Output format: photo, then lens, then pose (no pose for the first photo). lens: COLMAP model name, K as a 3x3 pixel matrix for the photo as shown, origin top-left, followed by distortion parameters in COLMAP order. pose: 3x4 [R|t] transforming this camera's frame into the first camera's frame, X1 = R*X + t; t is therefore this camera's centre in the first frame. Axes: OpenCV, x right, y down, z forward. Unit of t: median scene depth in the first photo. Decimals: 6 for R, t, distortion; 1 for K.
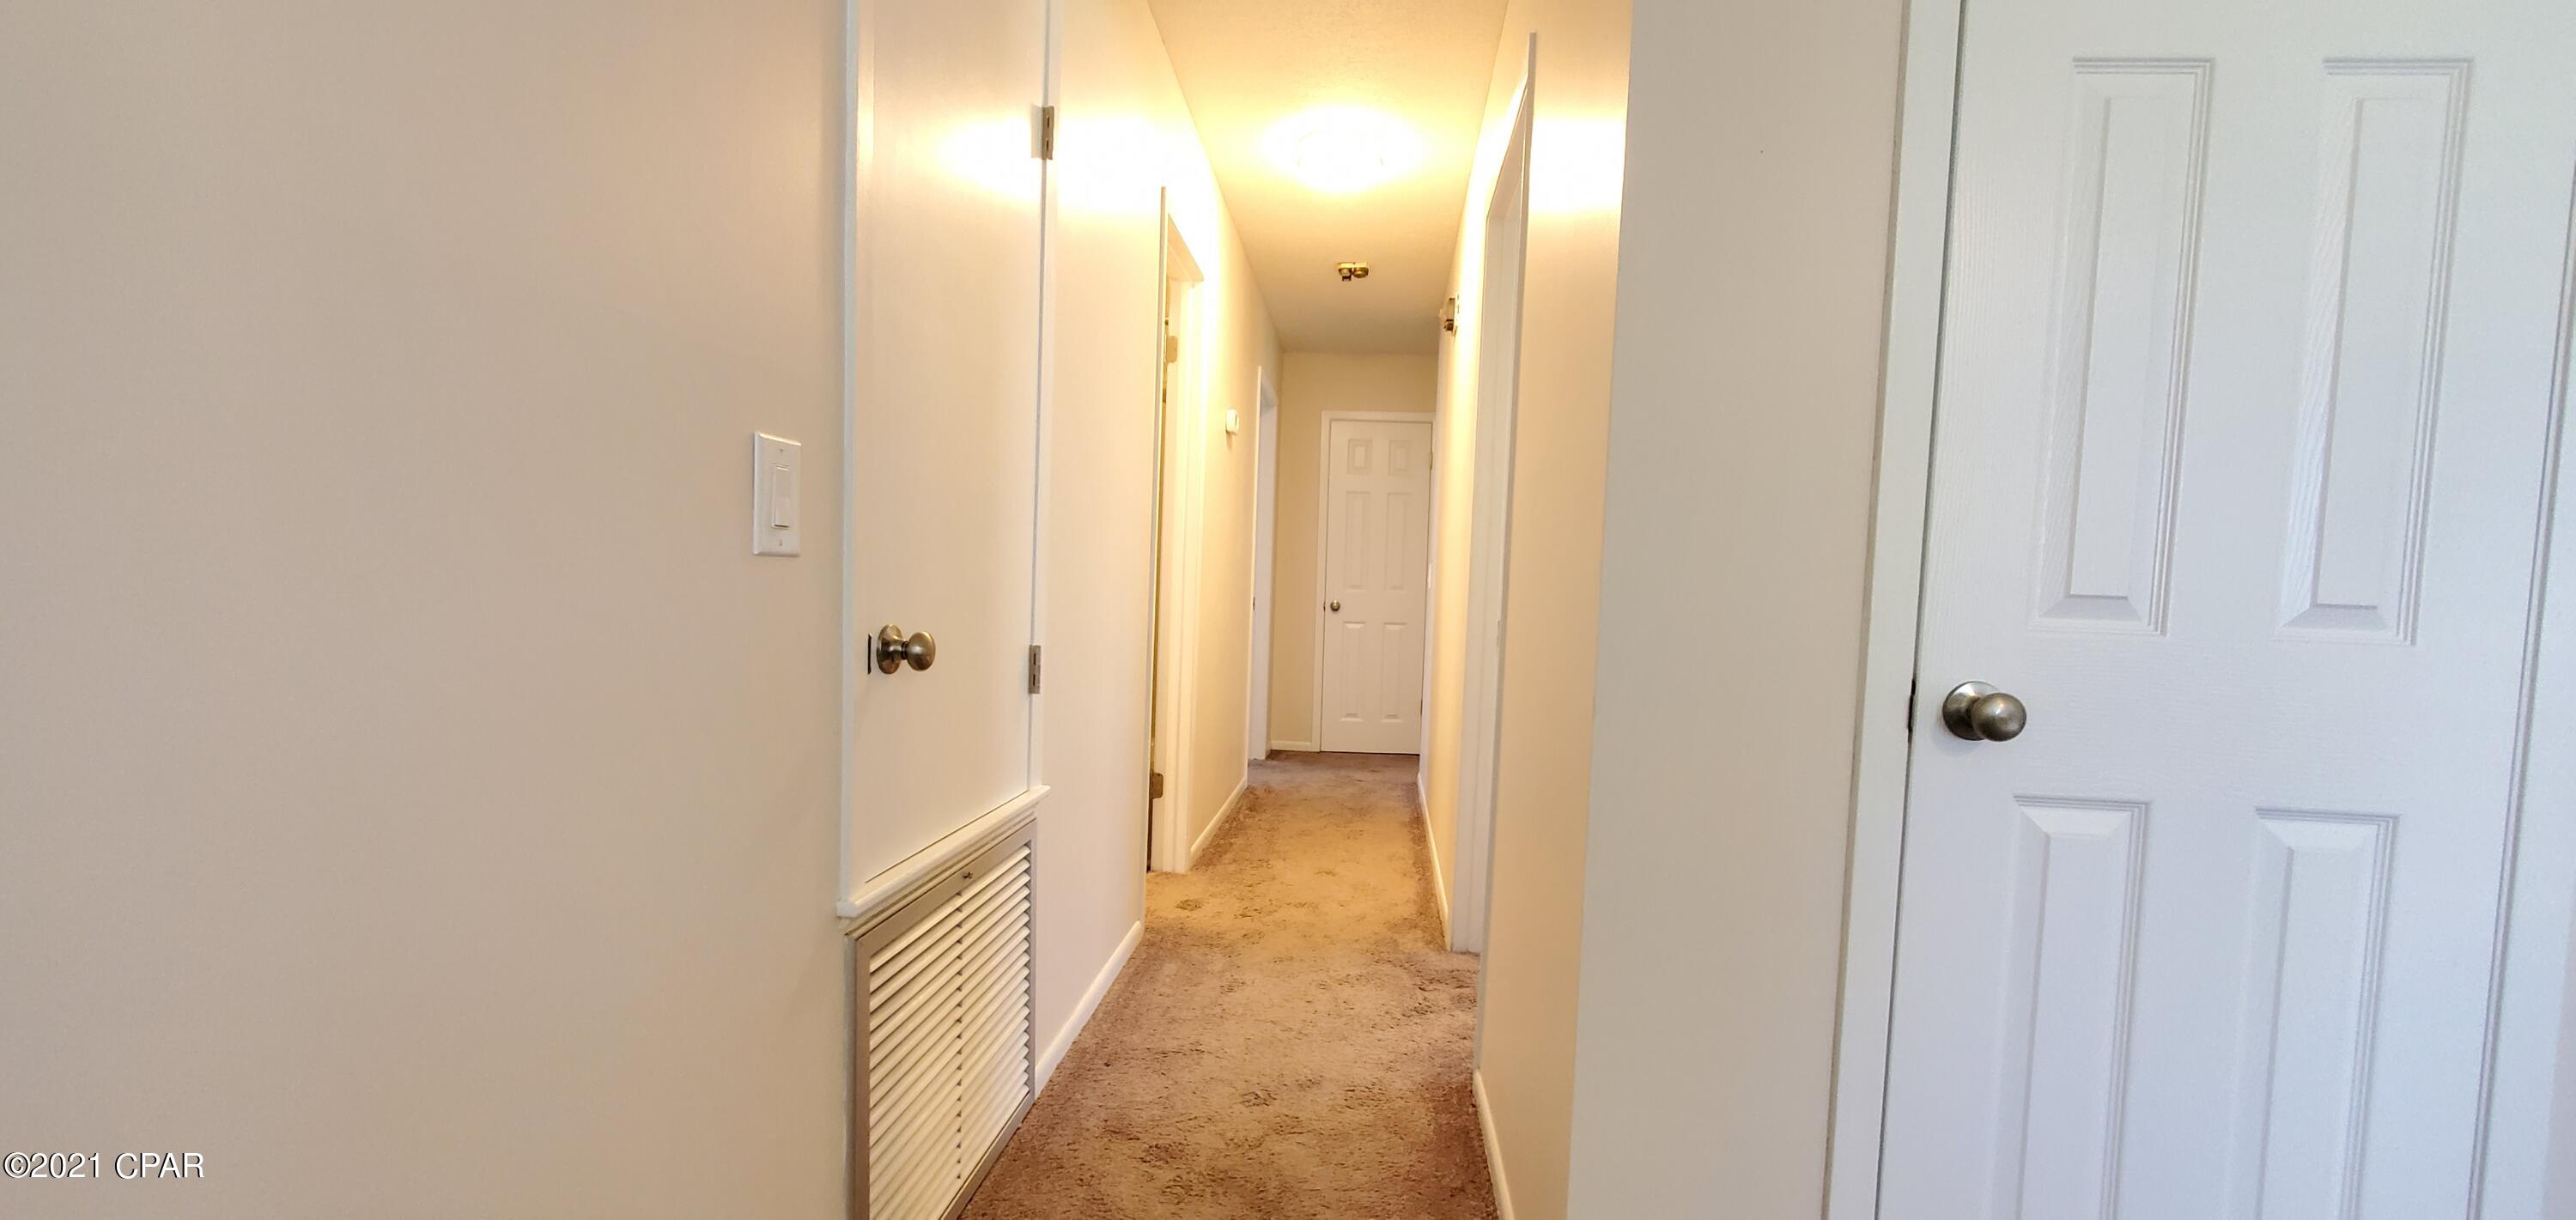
lens RADIAL K [[1043.4, 0, 1296.0], [0, 1043.4, 654.0], [0, 0, 1]] dist [0.002680, -0.004212]
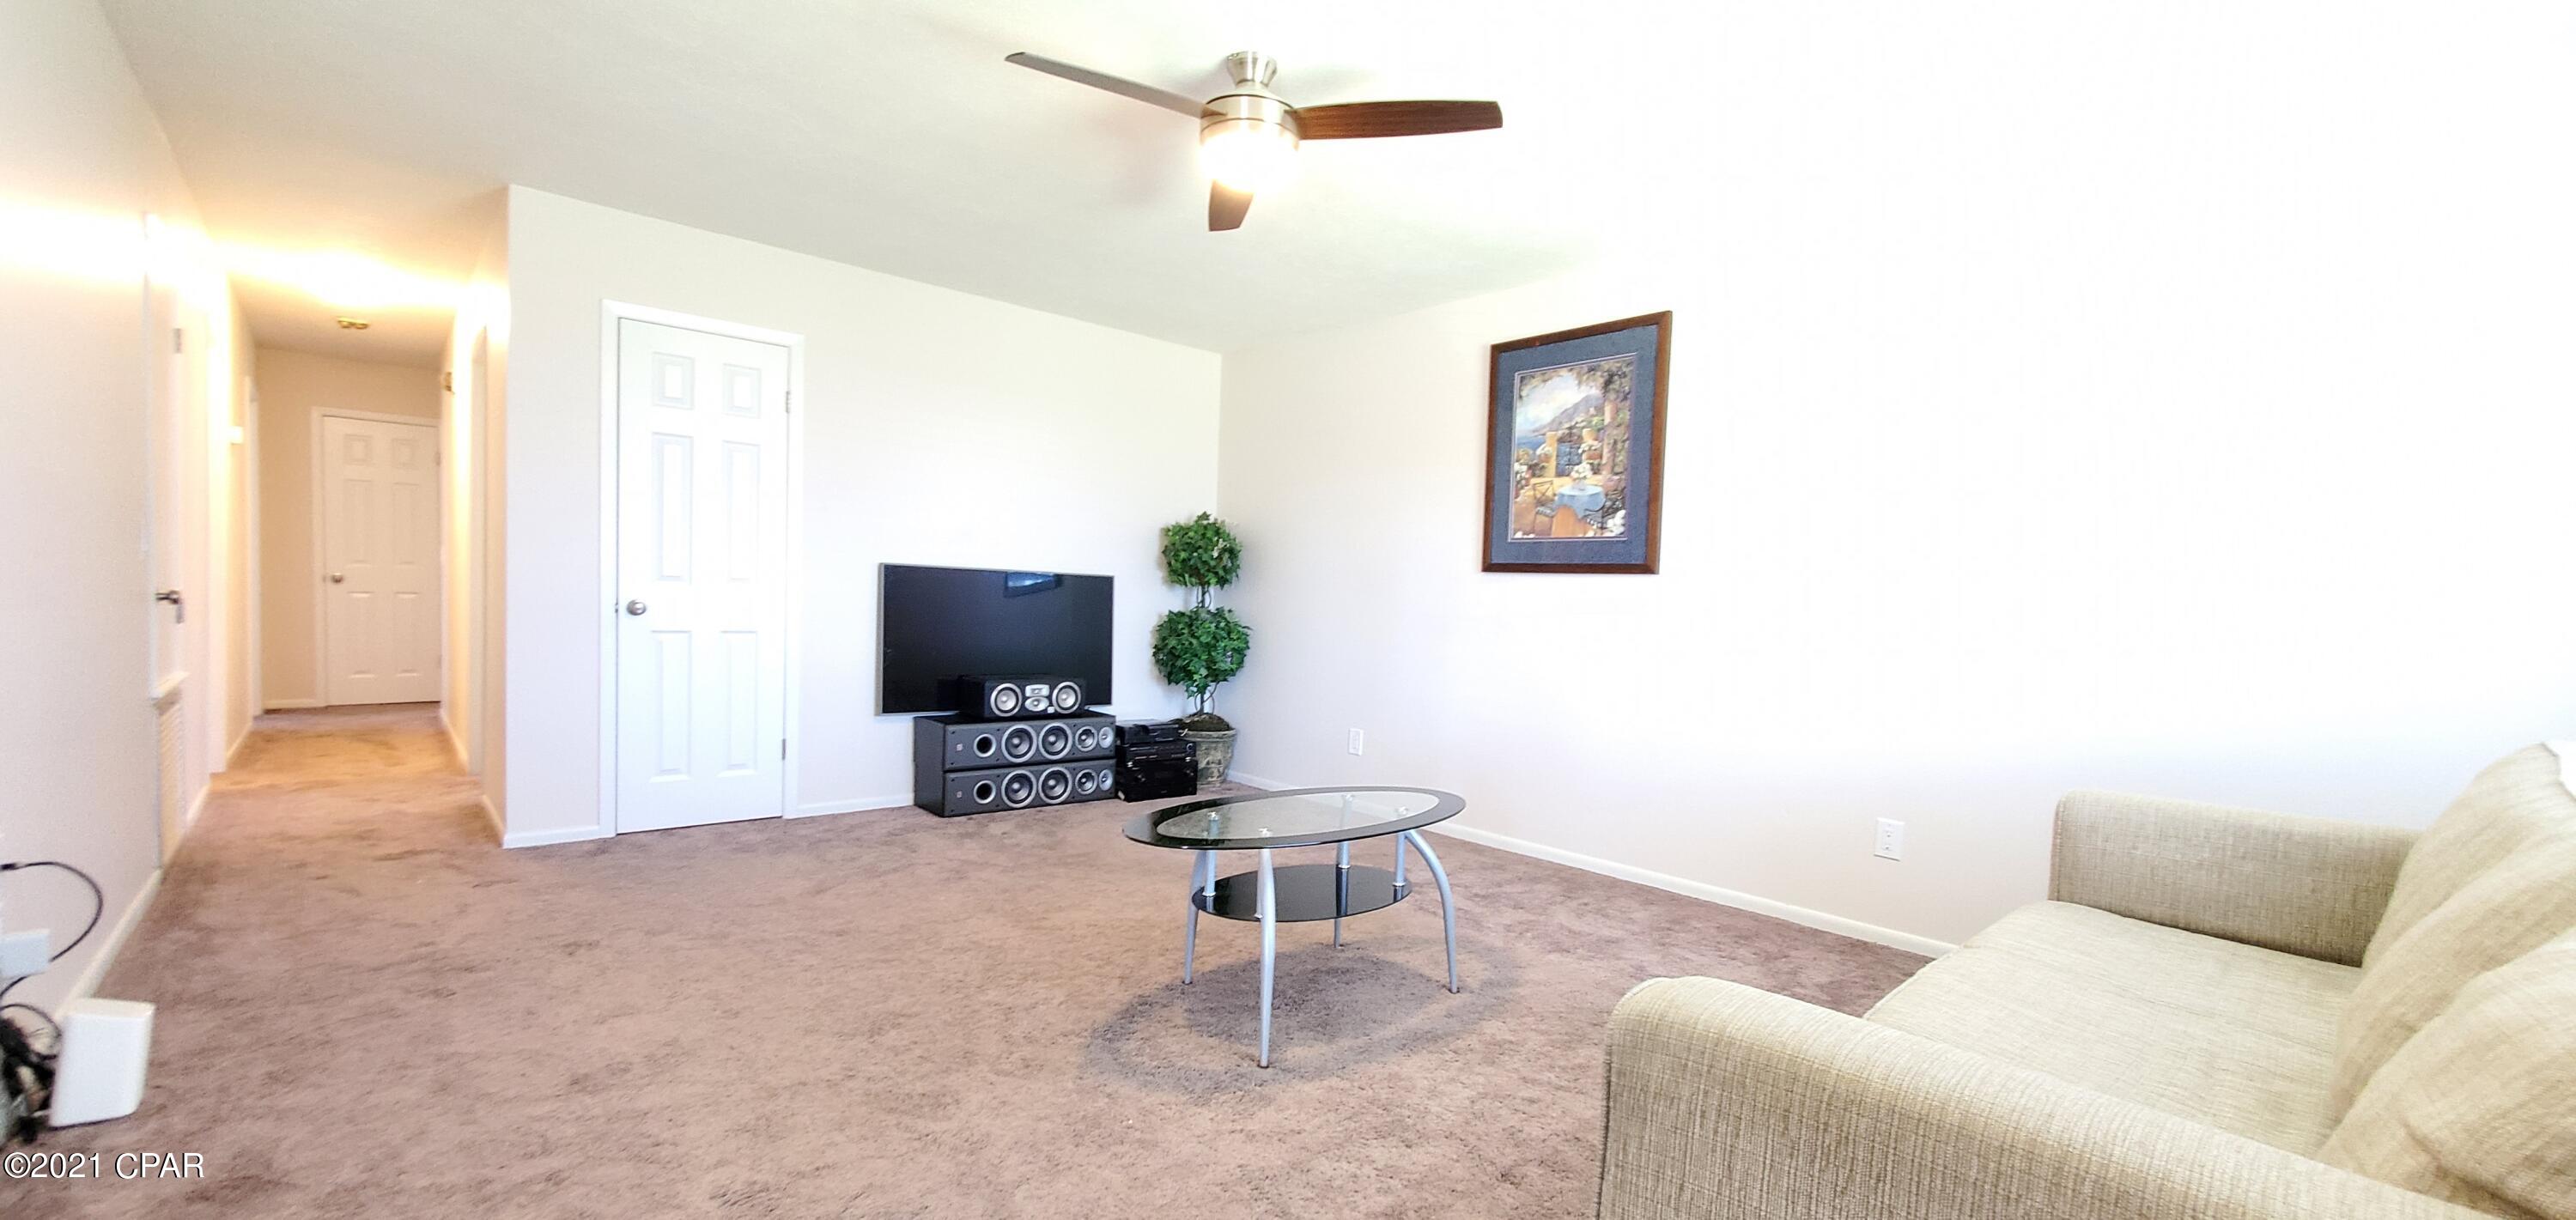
lens RADIAL K [[1043.4, 0, 1296.0], [0, 1043.4, 654.0], [0, 0, 1]] dist [0.002680, -0.004212]
pose [[0.689312, -0.050045, 0.722734, -0.077683], [0.031869, 0.998740, 0.038762, 0.029291], [-0.723764, -0.003687, 0.690038, -0.620079]]
